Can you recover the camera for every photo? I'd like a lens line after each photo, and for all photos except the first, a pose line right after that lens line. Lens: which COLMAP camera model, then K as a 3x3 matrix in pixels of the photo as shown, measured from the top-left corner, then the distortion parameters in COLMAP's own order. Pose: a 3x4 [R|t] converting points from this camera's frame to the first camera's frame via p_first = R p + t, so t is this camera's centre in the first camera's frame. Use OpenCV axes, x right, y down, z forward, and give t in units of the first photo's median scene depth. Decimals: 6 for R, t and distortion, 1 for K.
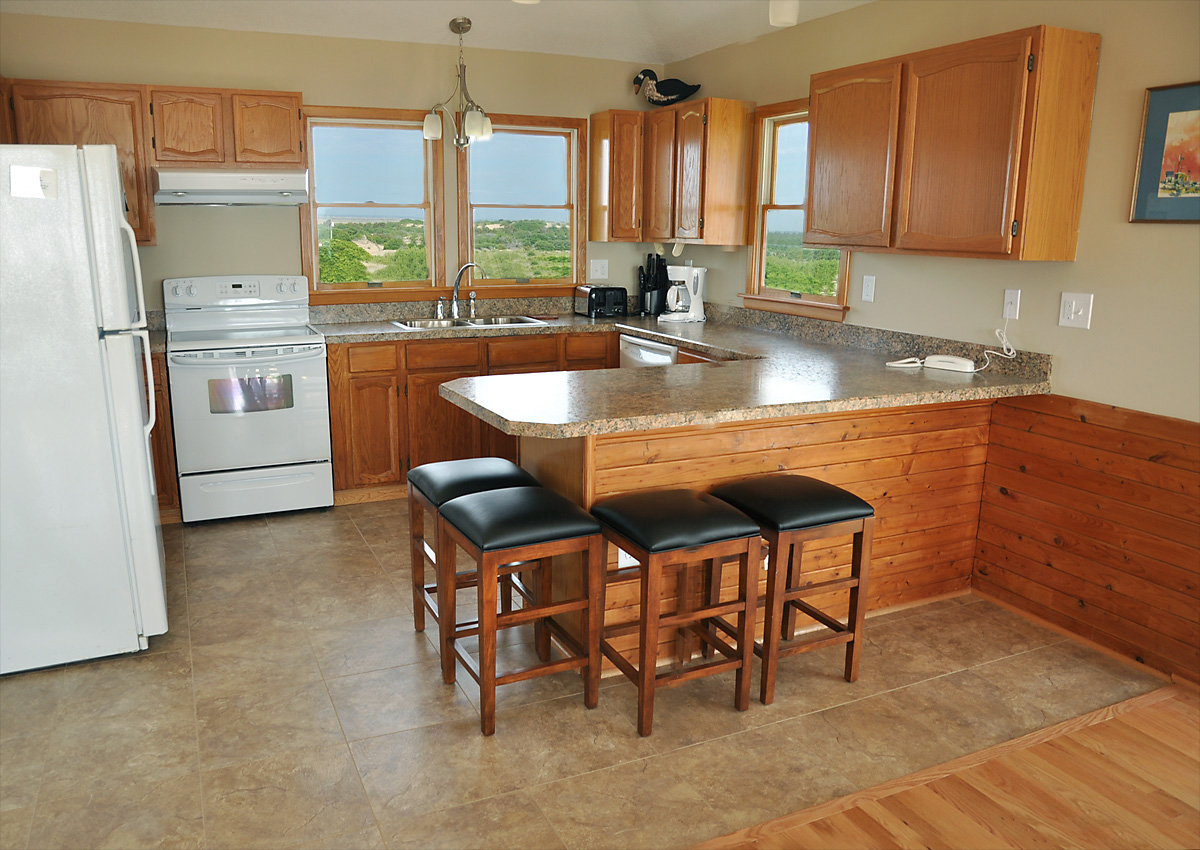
lens RADIAL K [[895.5, 0, 522.2], [0, 895.5, 404.5], [0, 0, 1]] dist [-0.030705, 0.002570]
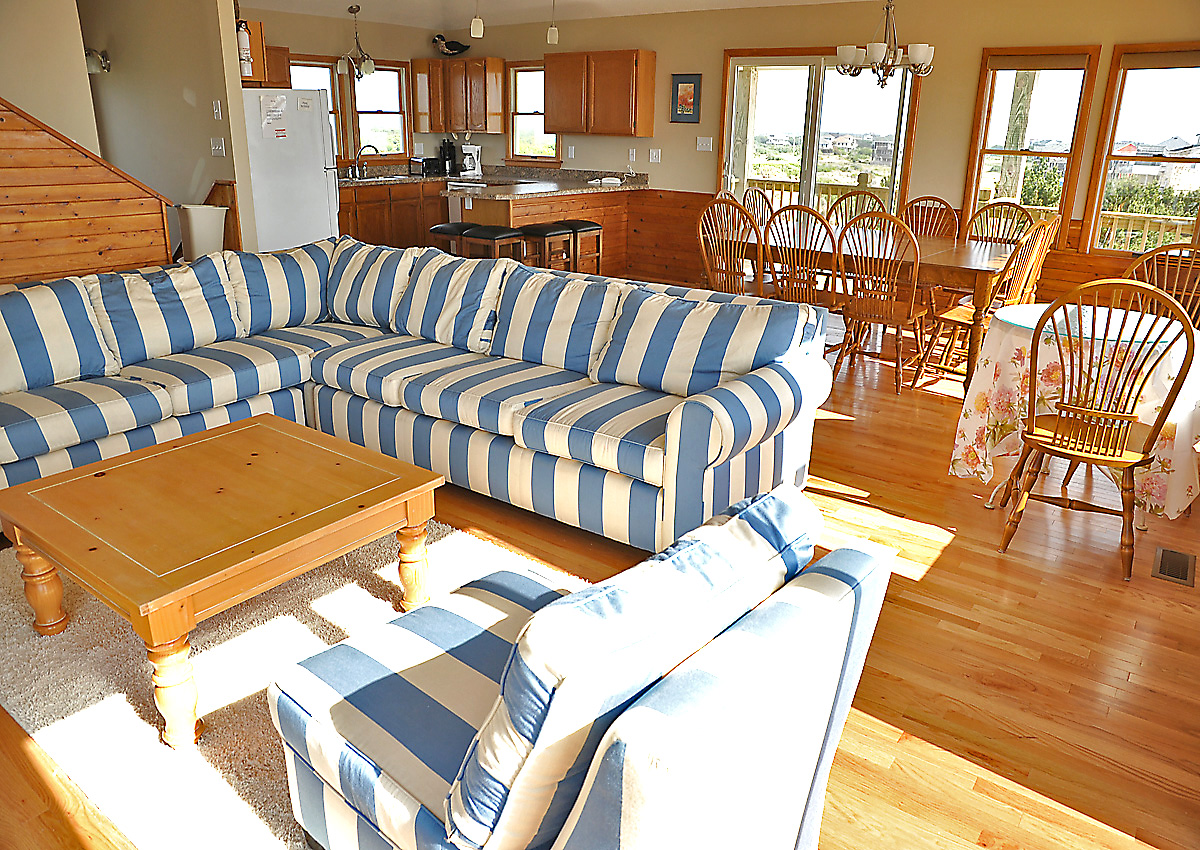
lens RADIAL K [[895.5, 0, 597.2], [0, 895.5, 424.6], [0, 0, 1]] dist [-0.030705, 0.002570]
pose [[0.866054, -0.151606, 0.476409, -0.818391], [0.092820, 0.985105, 0.144751, 0.253565], [-0.491258, -0.081142, 0.867226, -1.156361]]
